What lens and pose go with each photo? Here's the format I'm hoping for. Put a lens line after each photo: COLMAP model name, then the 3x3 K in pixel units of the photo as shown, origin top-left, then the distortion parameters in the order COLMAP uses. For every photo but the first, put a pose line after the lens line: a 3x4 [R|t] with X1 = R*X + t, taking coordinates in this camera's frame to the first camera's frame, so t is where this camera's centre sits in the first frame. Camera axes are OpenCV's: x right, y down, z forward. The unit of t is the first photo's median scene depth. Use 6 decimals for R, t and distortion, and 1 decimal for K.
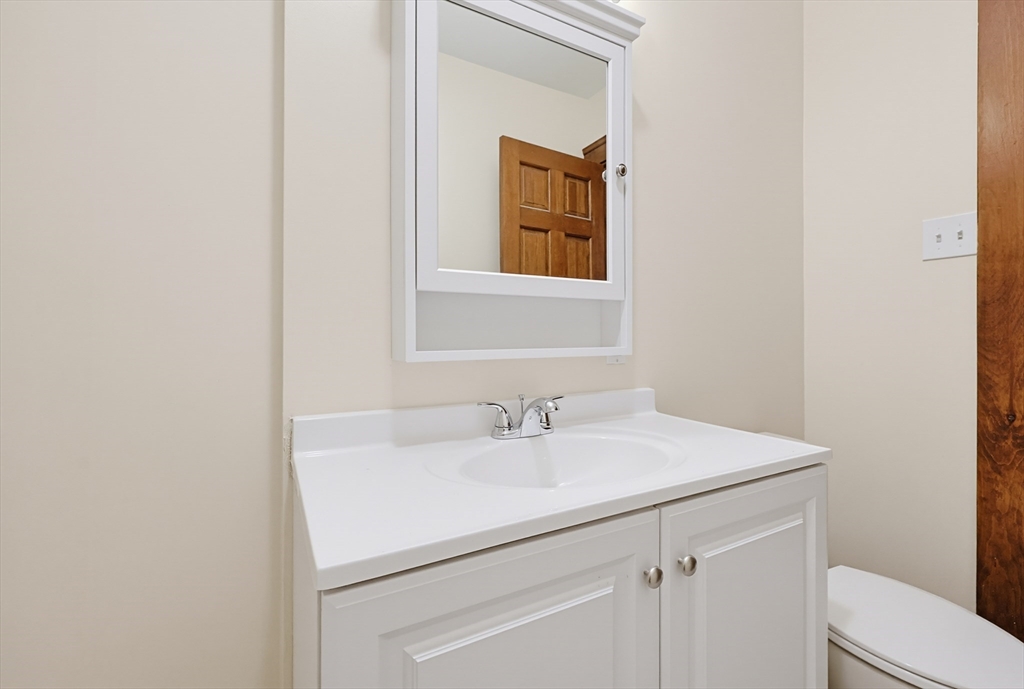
lens RADIAL K [[442.7, 0, 513.9], [0, 442.7, 347.7], [0, 0, 1]] dist [-0.000974, 0.000148]
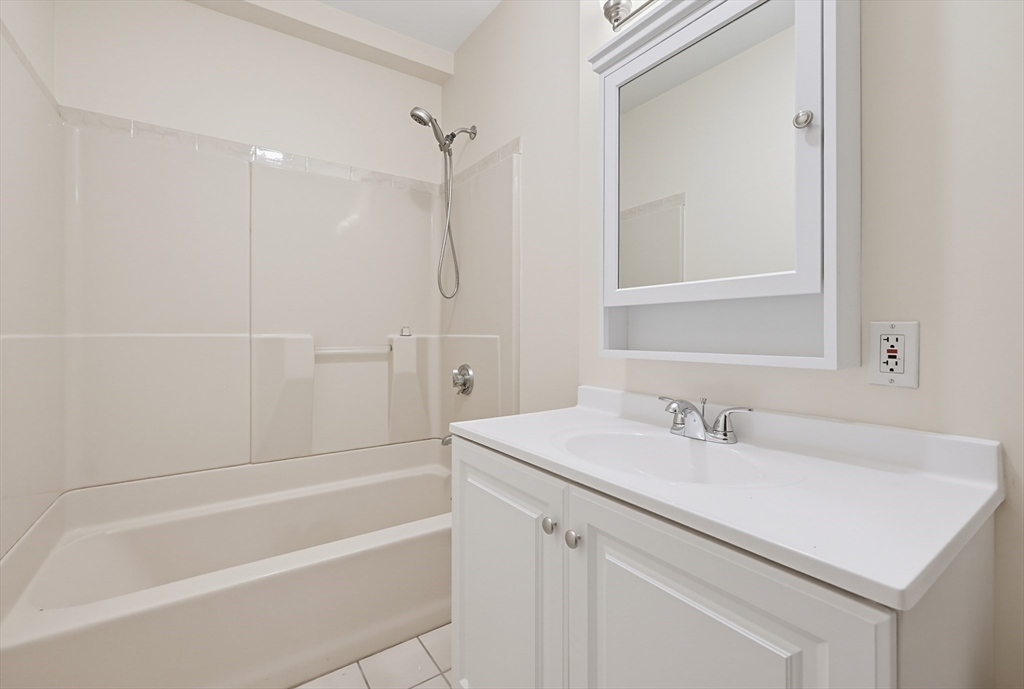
lens RADIAL K [[442.7, 0, 513.9], [0, 442.7, 347.7], [0, 0, 1]] dist [-0.000974, 0.000148]
pose [[0.099844, 0.029653, -0.994561, 1.094064], [-0.040932, 0.998832, 0.025671, -0.019589], [0.994161, 0.038146, 0.100941, 0.519701]]
